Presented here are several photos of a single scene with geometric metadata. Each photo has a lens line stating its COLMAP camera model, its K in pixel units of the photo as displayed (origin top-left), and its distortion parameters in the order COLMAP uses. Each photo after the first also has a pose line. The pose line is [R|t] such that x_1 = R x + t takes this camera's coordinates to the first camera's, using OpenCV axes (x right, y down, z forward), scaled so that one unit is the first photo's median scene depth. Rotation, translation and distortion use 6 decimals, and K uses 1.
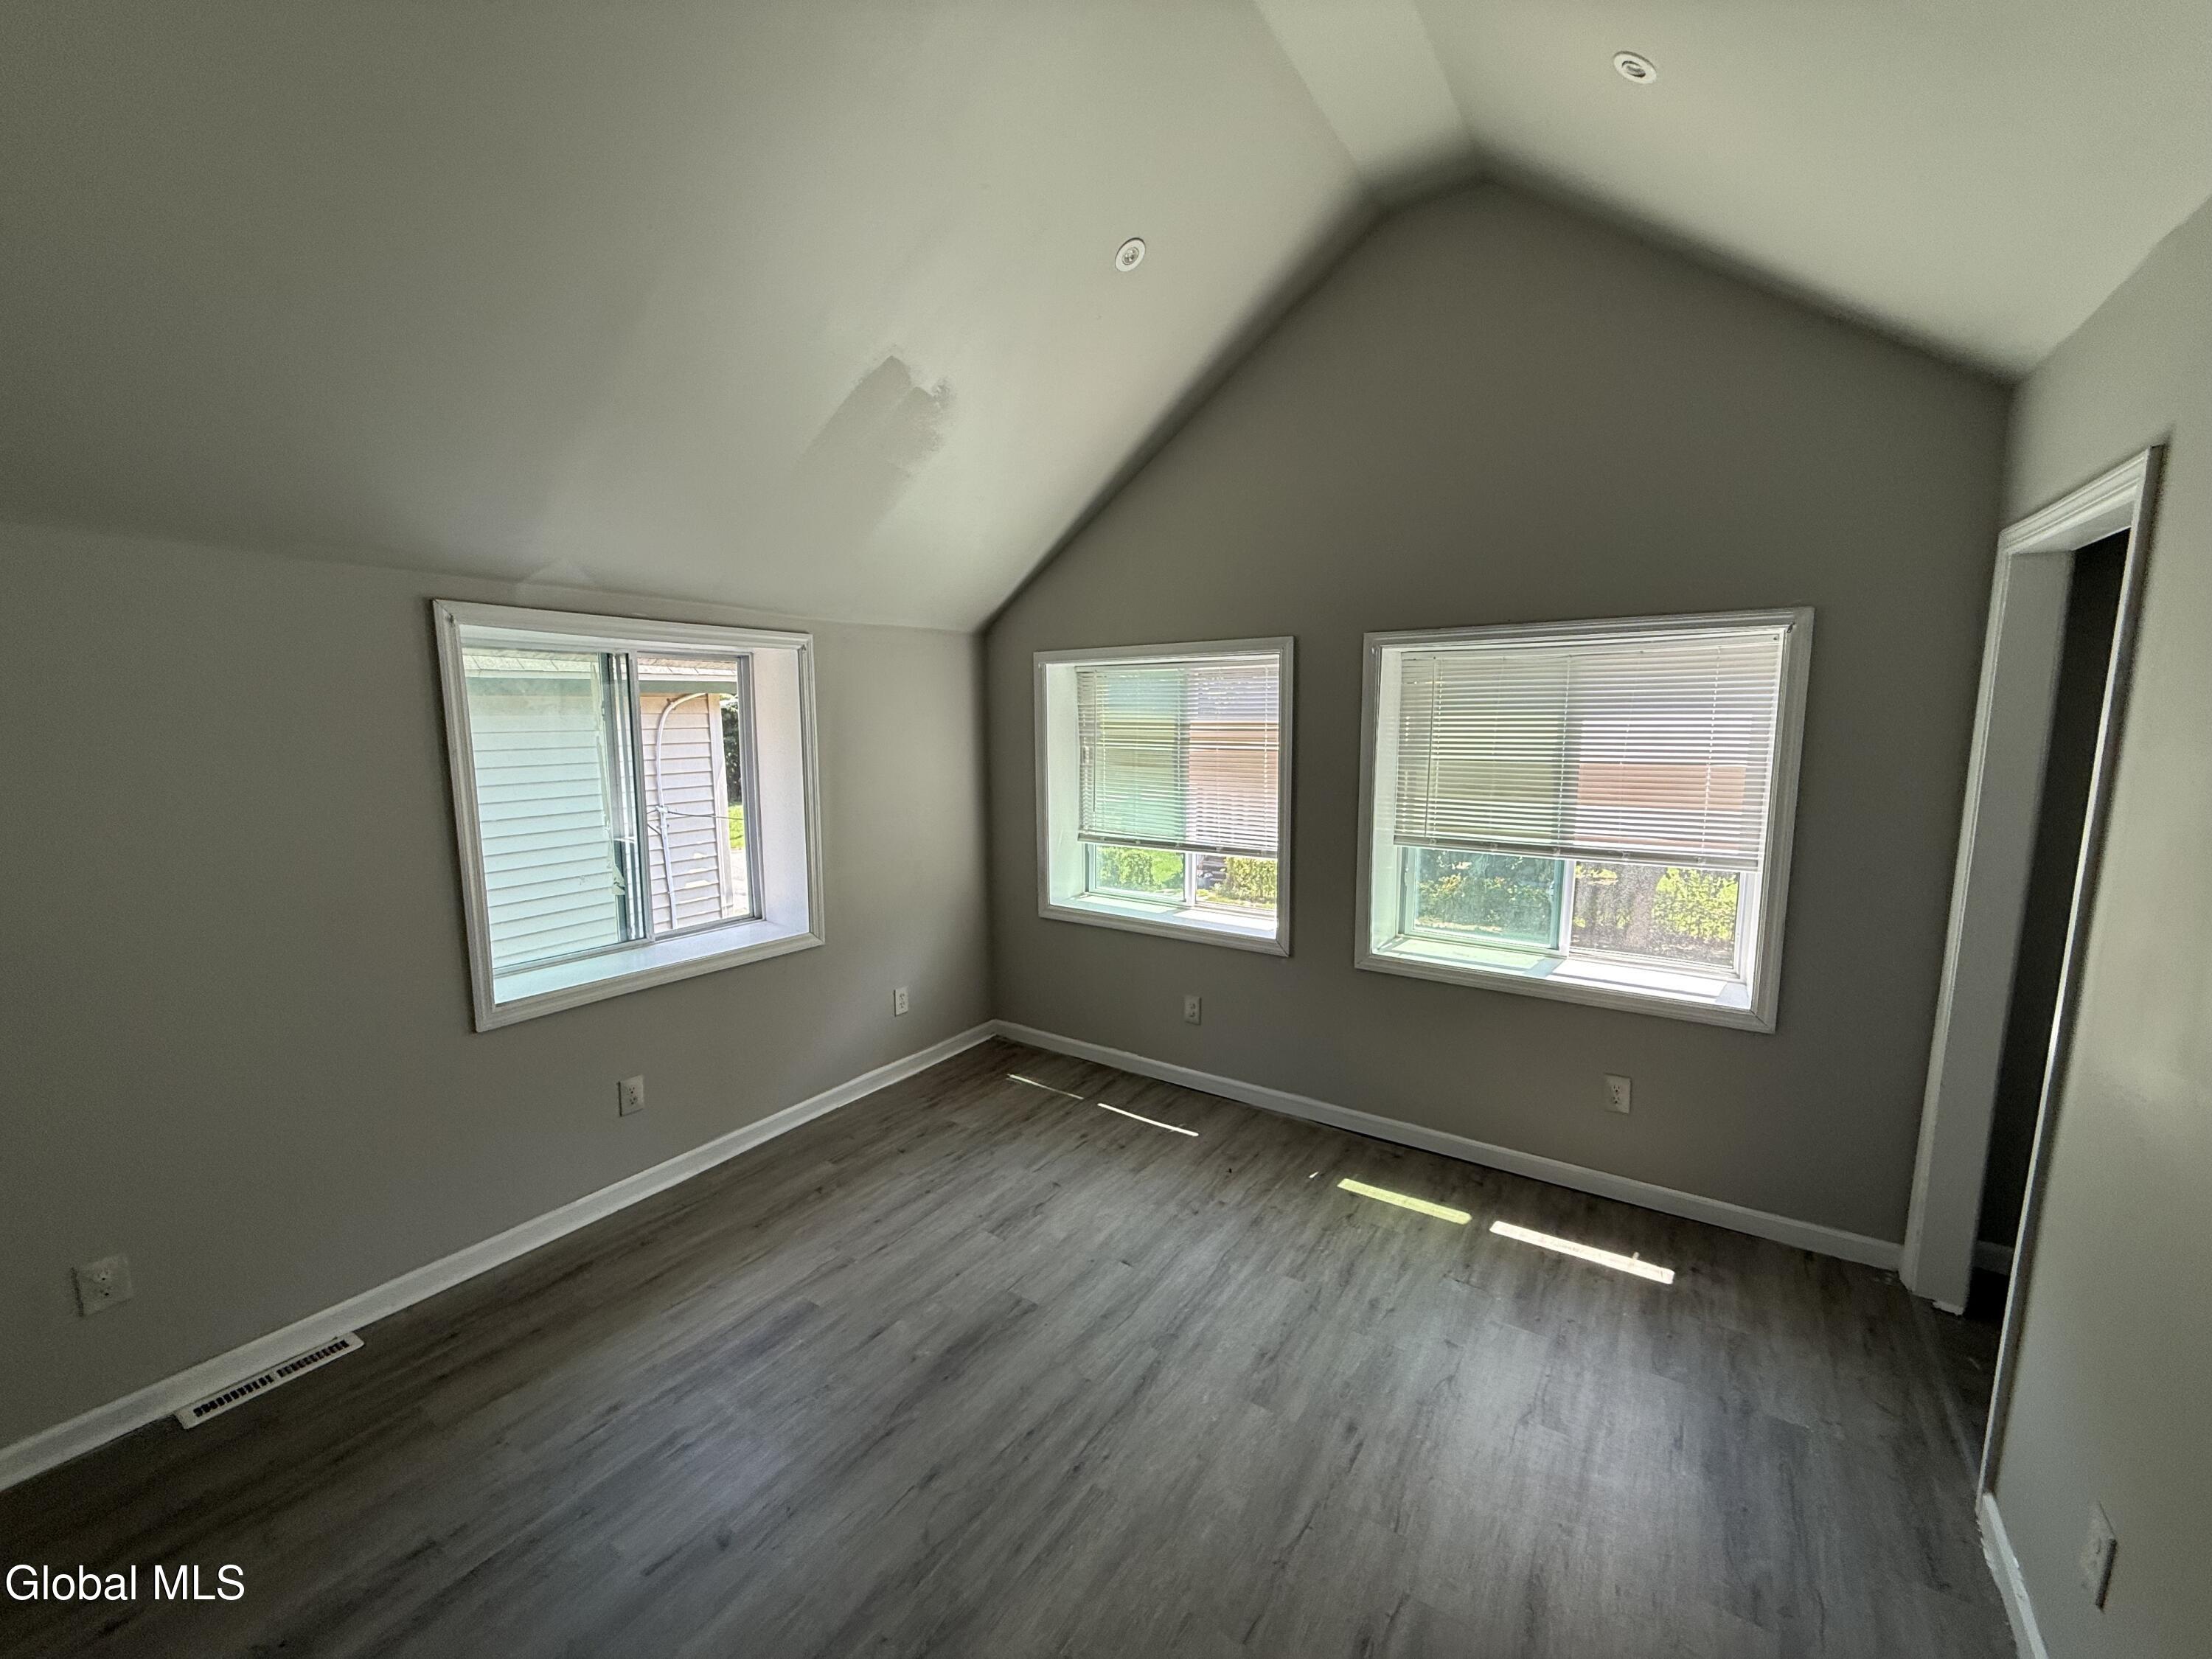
lens RADIAL K [[878.6, 0, 1100.7], [0, 878.6, 832.1], [0, 0, 1]] dist [-0.002357, 0.000215]
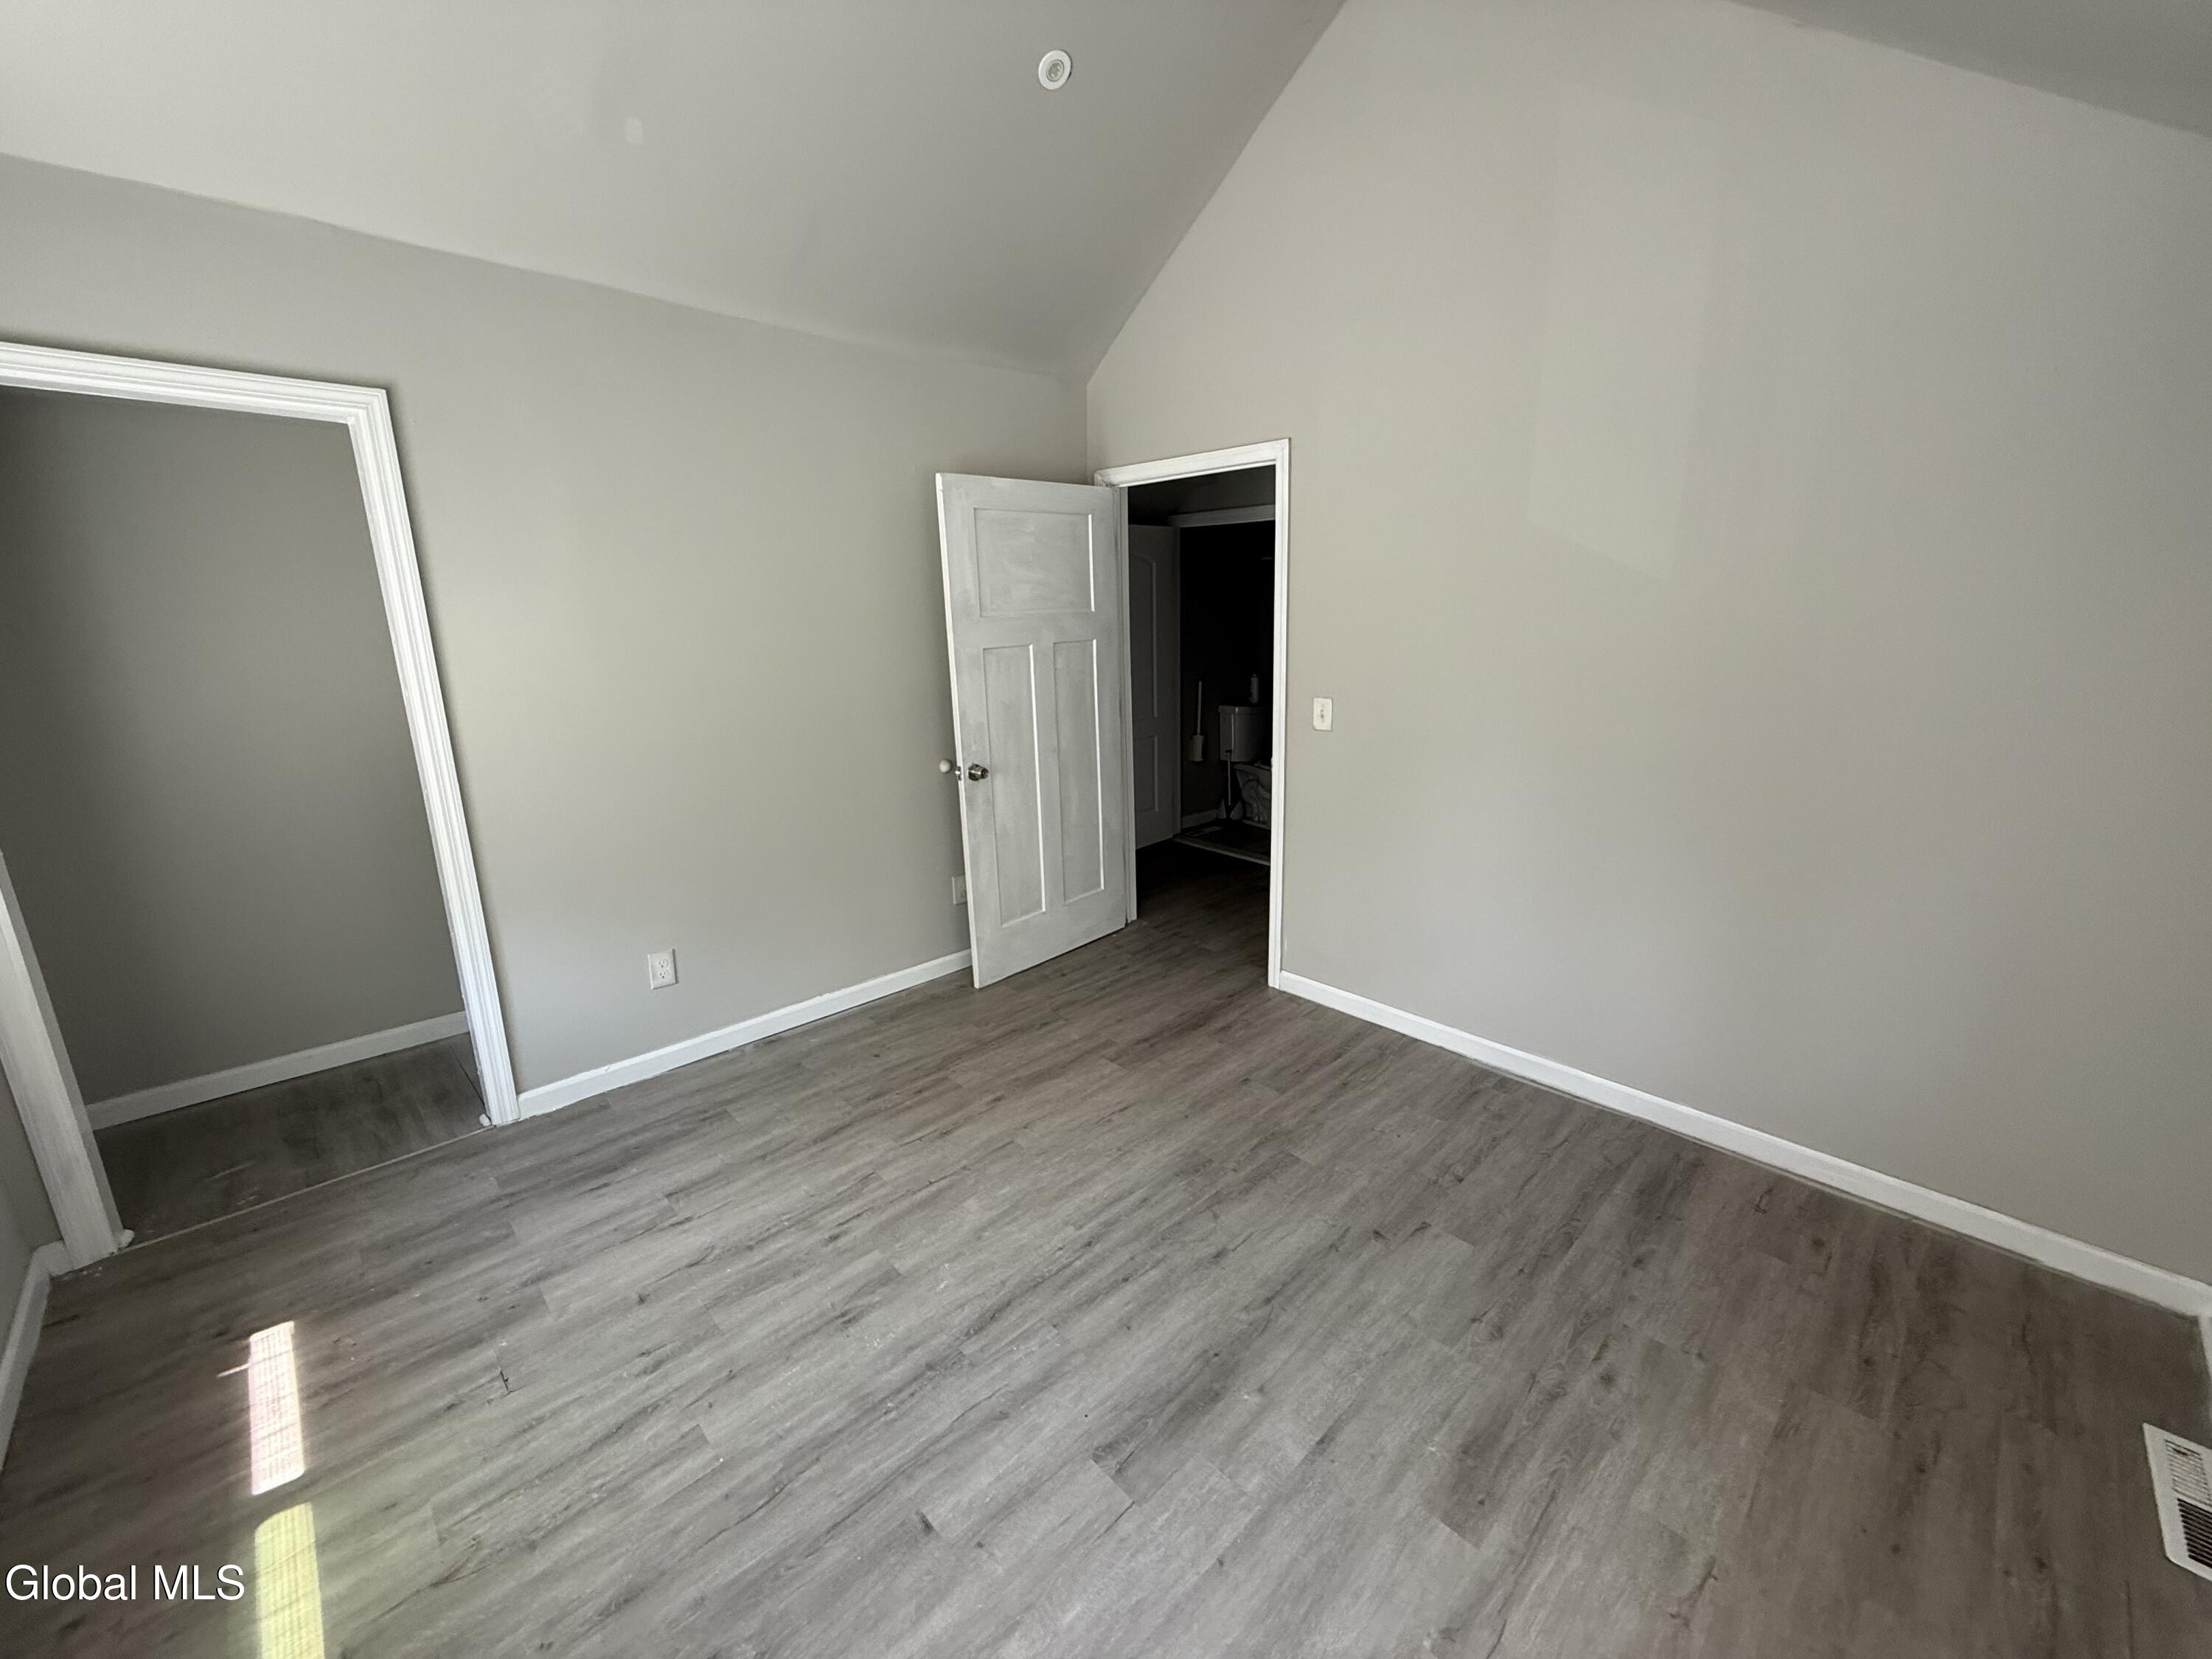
lens RADIAL K [[878.6, 0, 1097.7], [0, 878.6, 823.0], [0, 0, 1]] dist [-0.002357, 0.000215]
pose [[-0.979318, -0.032990, 0.199622, -0.194946], [0.044050, 0.928185, 0.369501, -0.152712], [-0.197476, 0.370653, -0.907535, 1.444074]]
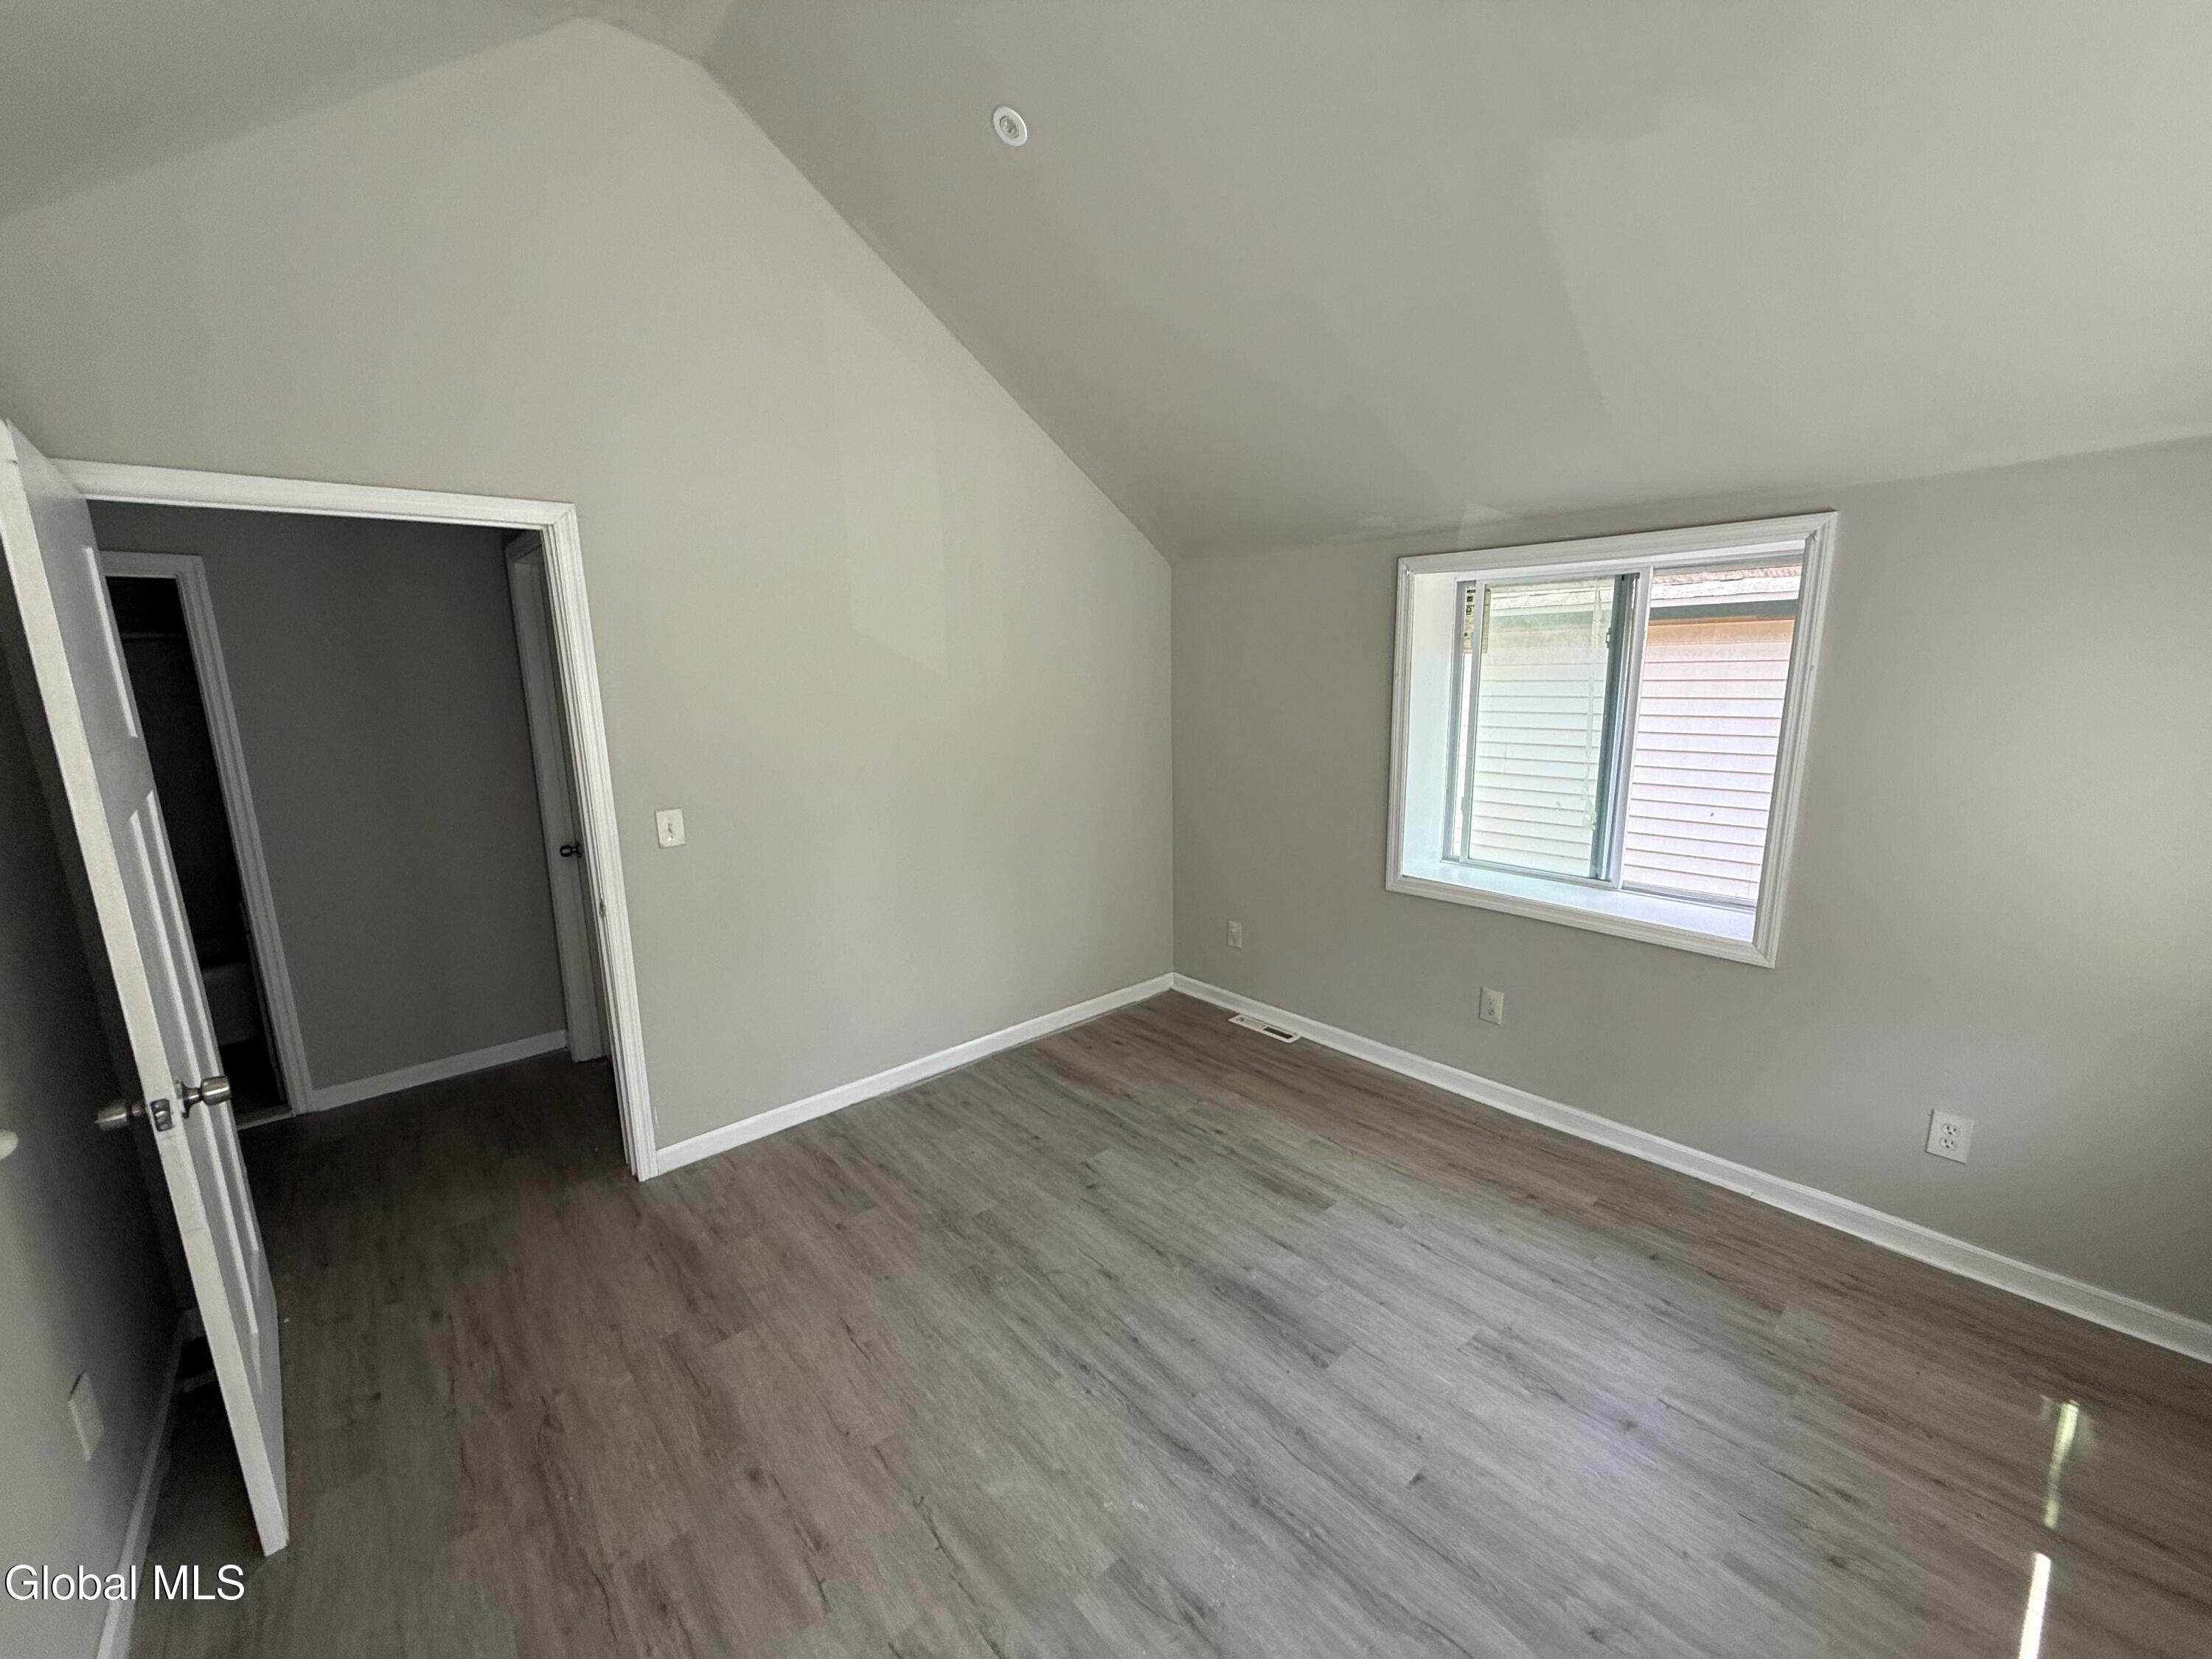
lens RADIAL K [[878.6, 0, 1103.9], [0, 878.6, 831.7], [0, 0, 1]] dist [-0.002357, 0.000215]
pose [[-0.245917, 0.191471, -0.950191, 0.675048], [-0.107712, 0.968826, 0.223103, -0.111979], [0.963287, 0.157212, -0.217627, 0.914070]]
